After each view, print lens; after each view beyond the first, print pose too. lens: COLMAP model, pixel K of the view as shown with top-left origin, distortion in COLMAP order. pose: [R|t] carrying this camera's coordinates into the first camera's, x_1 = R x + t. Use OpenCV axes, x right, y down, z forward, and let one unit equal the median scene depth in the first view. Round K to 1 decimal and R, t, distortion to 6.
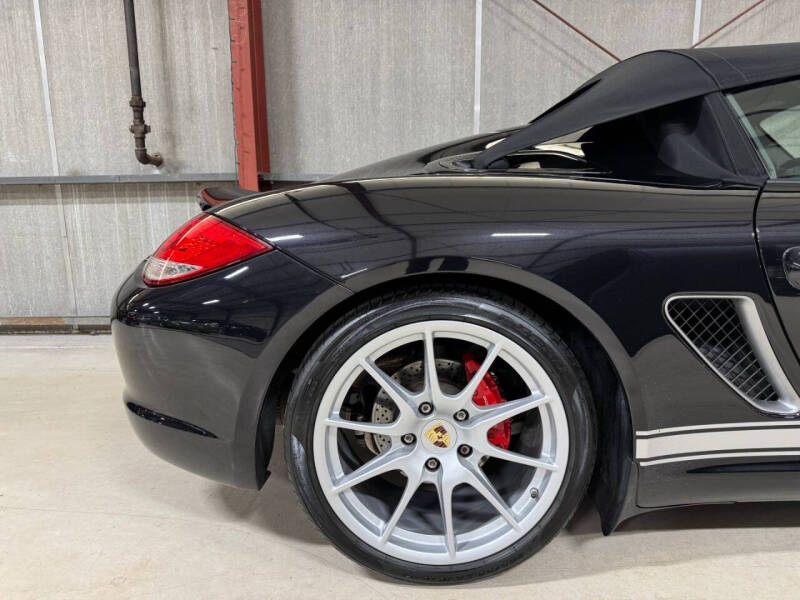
lens RADIAL K [[577.3, 0, 395.2], [0, 577.3, 306.8], [0, 0, 1]] dist [0.038478, -0.058540]
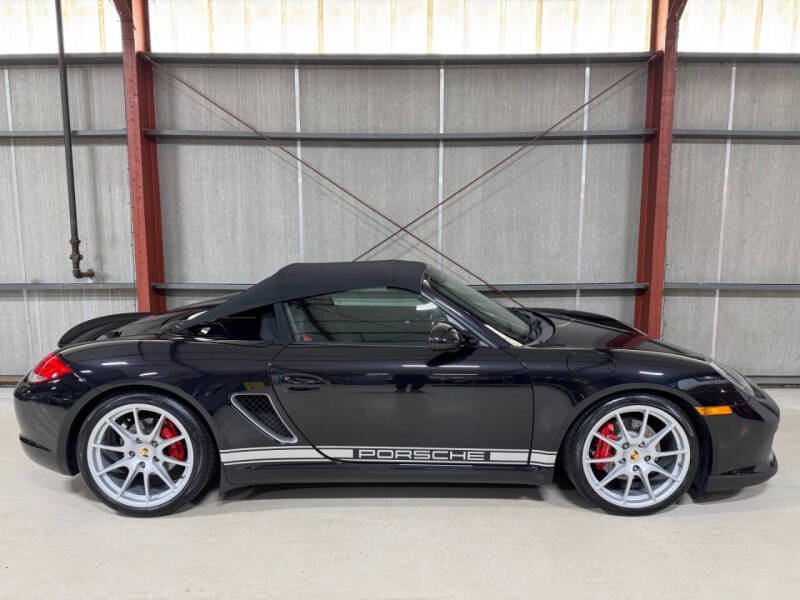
lens RADIAL K [[577.3, 0, 404.1], [0, 577.3, 308.5], [0, 0, 1]] dist [0.038478, -0.058540]
pose [[0.999904, 0.013325, -0.003927, 0.431474], [-0.013512, 0.998552, -0.052069, -0.095295], [0.003228, 0.052117, 0.998636, -0.526568]]
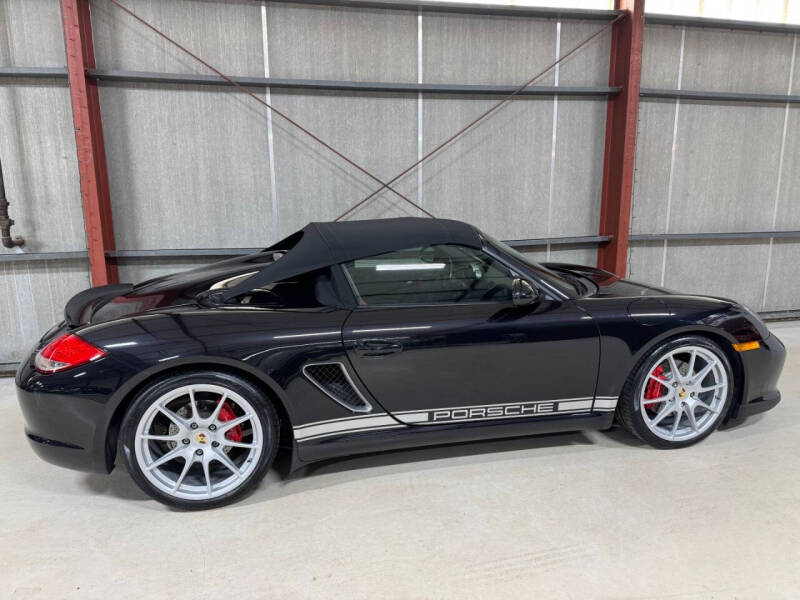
lens RADIAL K [[577.3, 0, 408.1], [0, 577.3, 311.2], [0, 0, 1]] dist [0.038478, -0.058540]
pose [[0.973395, -0.042679, 0.225122, 0.133038], [0.039574, 0.999049, 0.018292, -0.091648], [-0.225688, -0.008897, 0.974159, -0.454476]]
